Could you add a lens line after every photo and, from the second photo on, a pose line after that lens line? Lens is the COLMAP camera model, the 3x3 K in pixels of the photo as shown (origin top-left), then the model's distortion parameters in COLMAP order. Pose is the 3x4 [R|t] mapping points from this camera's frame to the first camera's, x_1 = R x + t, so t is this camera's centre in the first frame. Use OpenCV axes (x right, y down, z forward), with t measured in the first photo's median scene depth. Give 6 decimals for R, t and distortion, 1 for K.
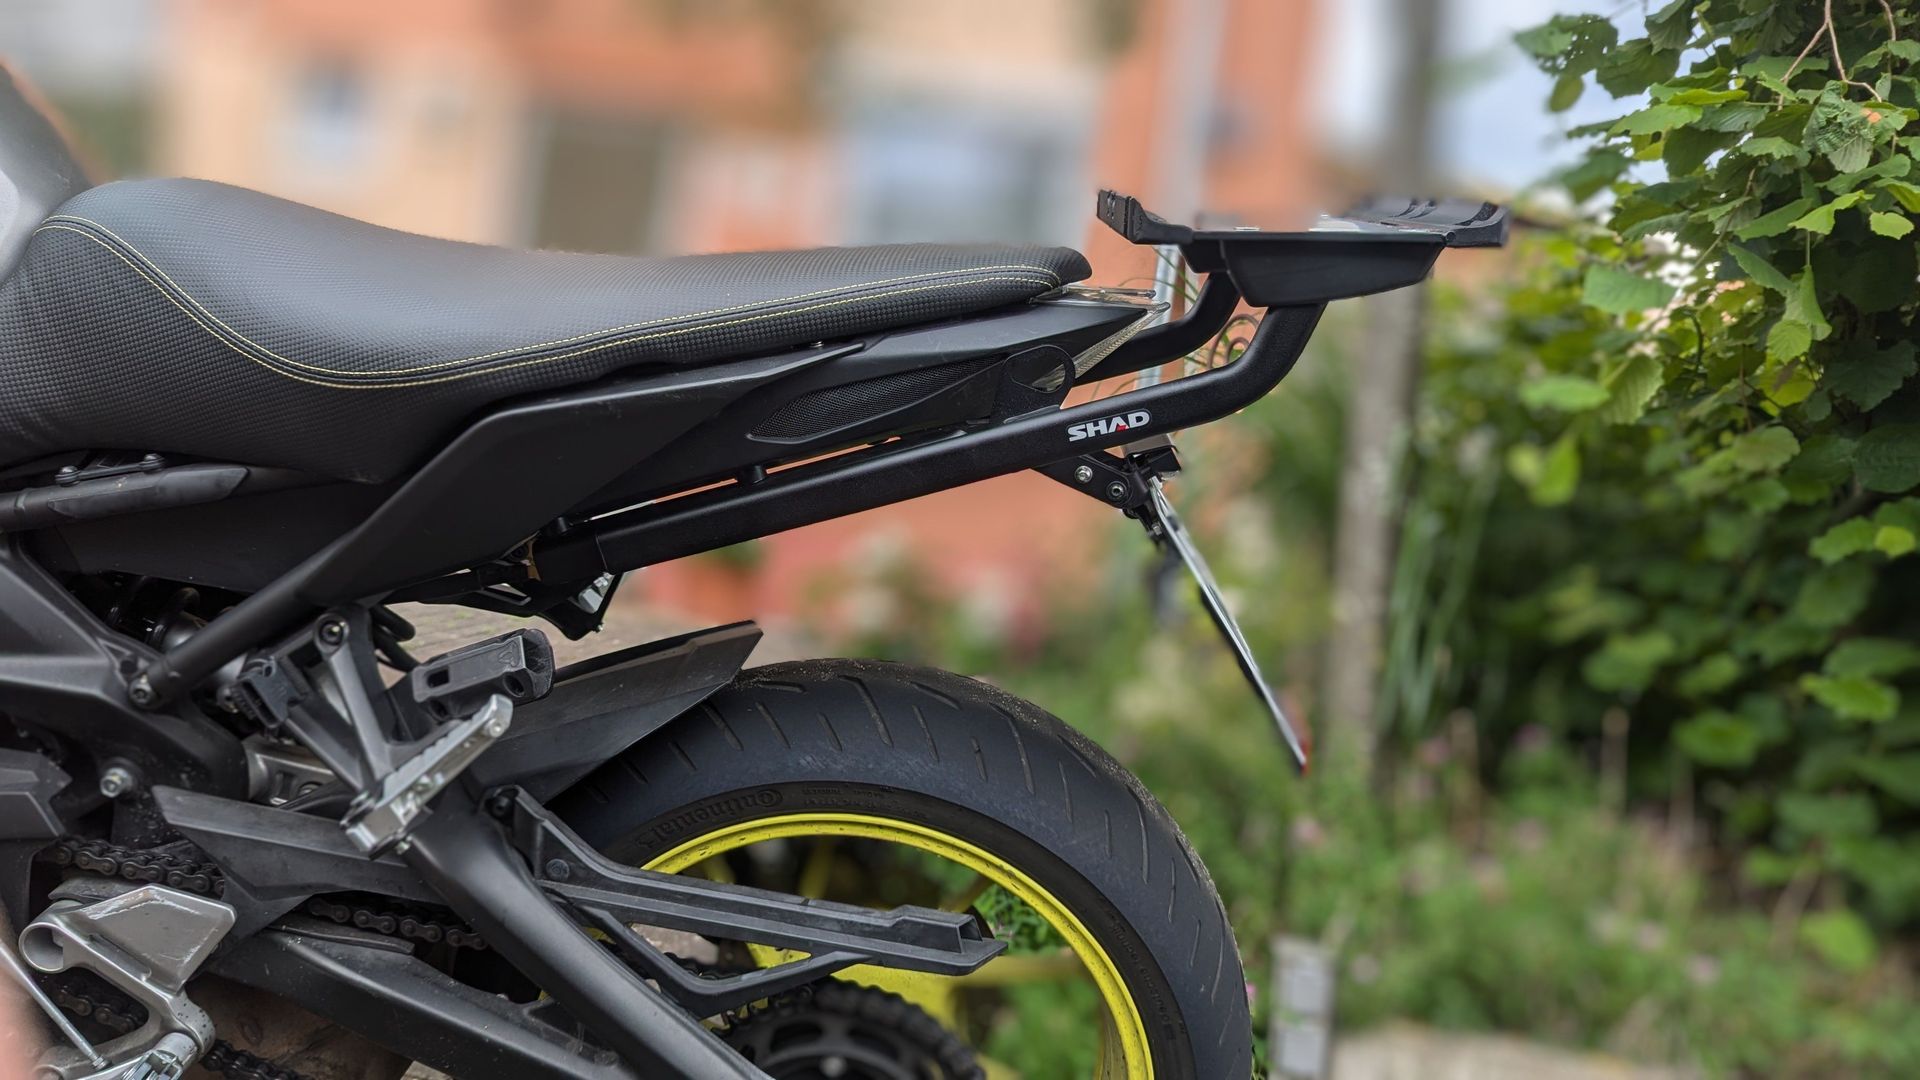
lens RADIAL K [[1386.9, 0, 960.0], [0, 1386.9, 540.0], [0, 0, 1]] dist [0.061779, -0.068396]
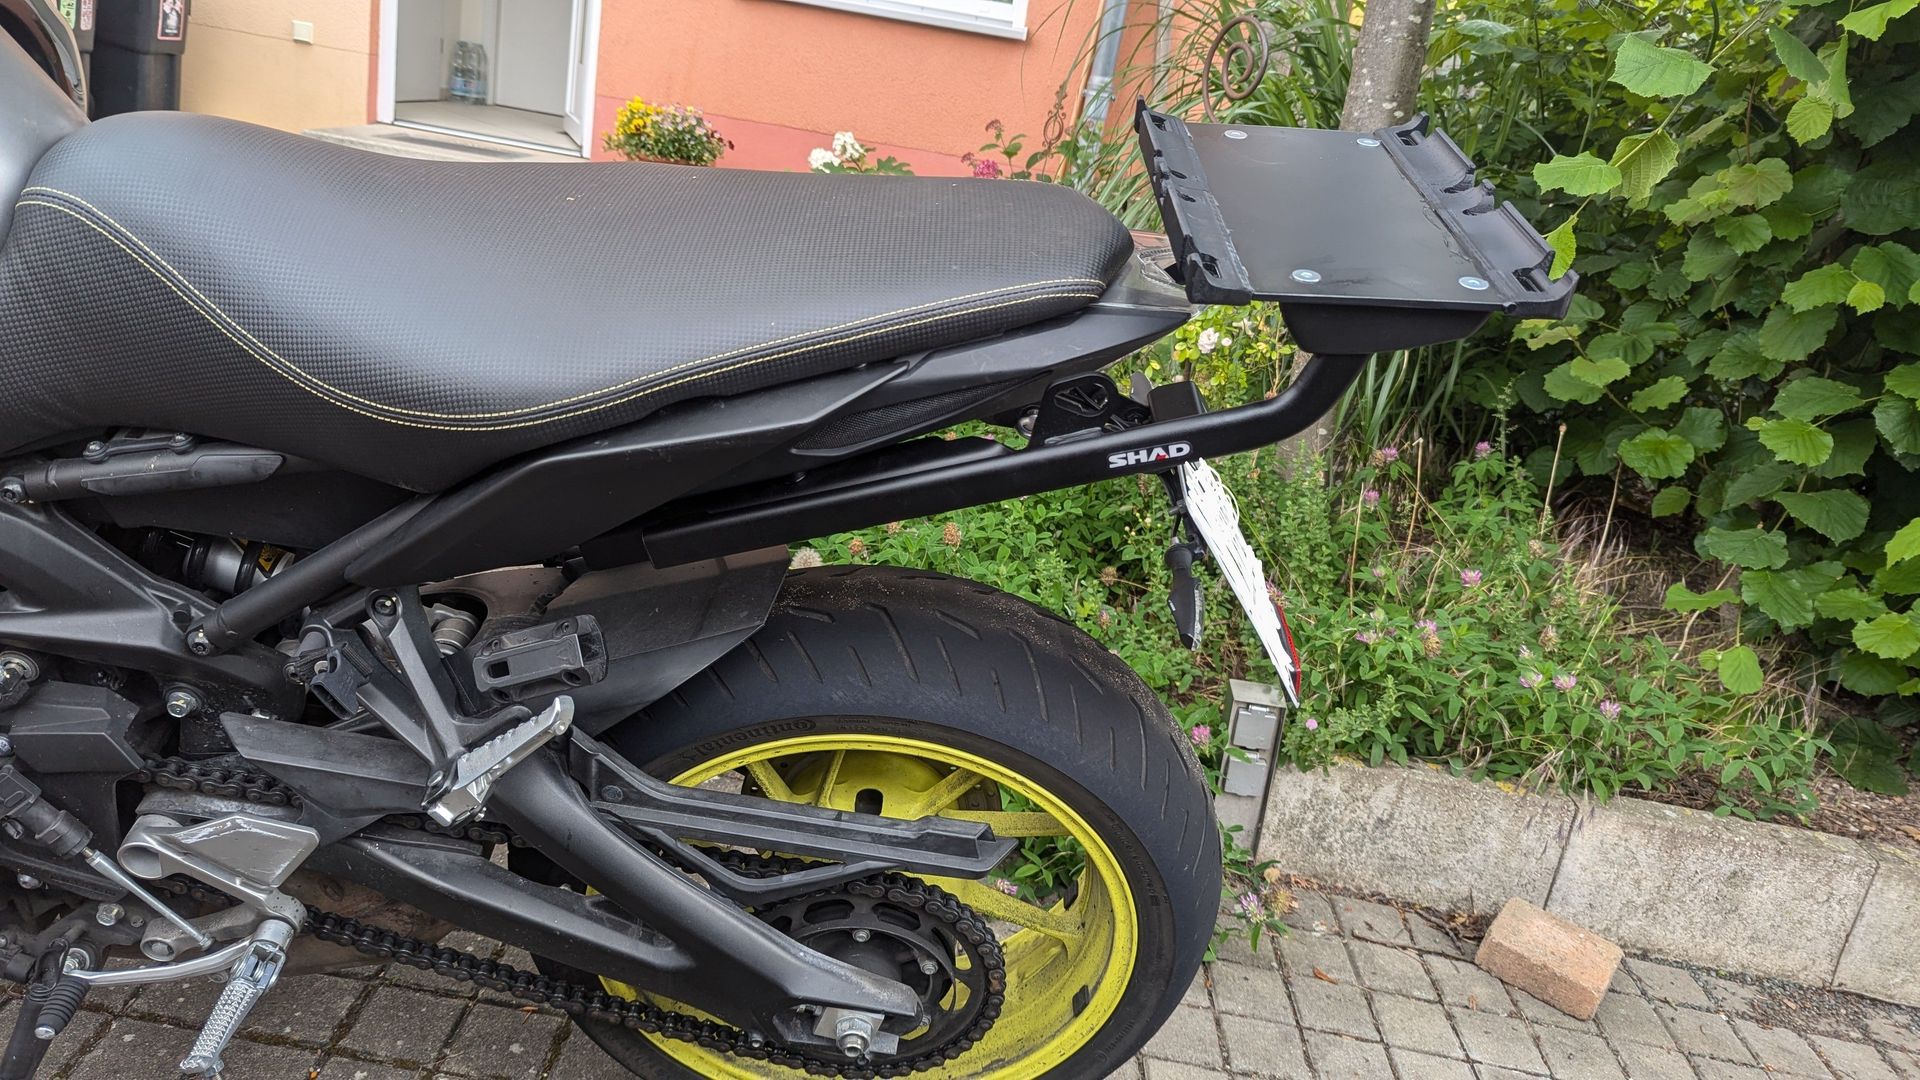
lens RADIAL K [[1376.0, 0, 960.0], [0, 1376.0, 540.0], [0, 0, 1]] dist [0.061191, -0.058396]
pose [[0.999059, 0.012979, 0.041377, -0.063807], [-0.025152, 0.950701, 0.309088, -0.293079], [-0.035325, -0.309838, 0.950133, 0.024525]]
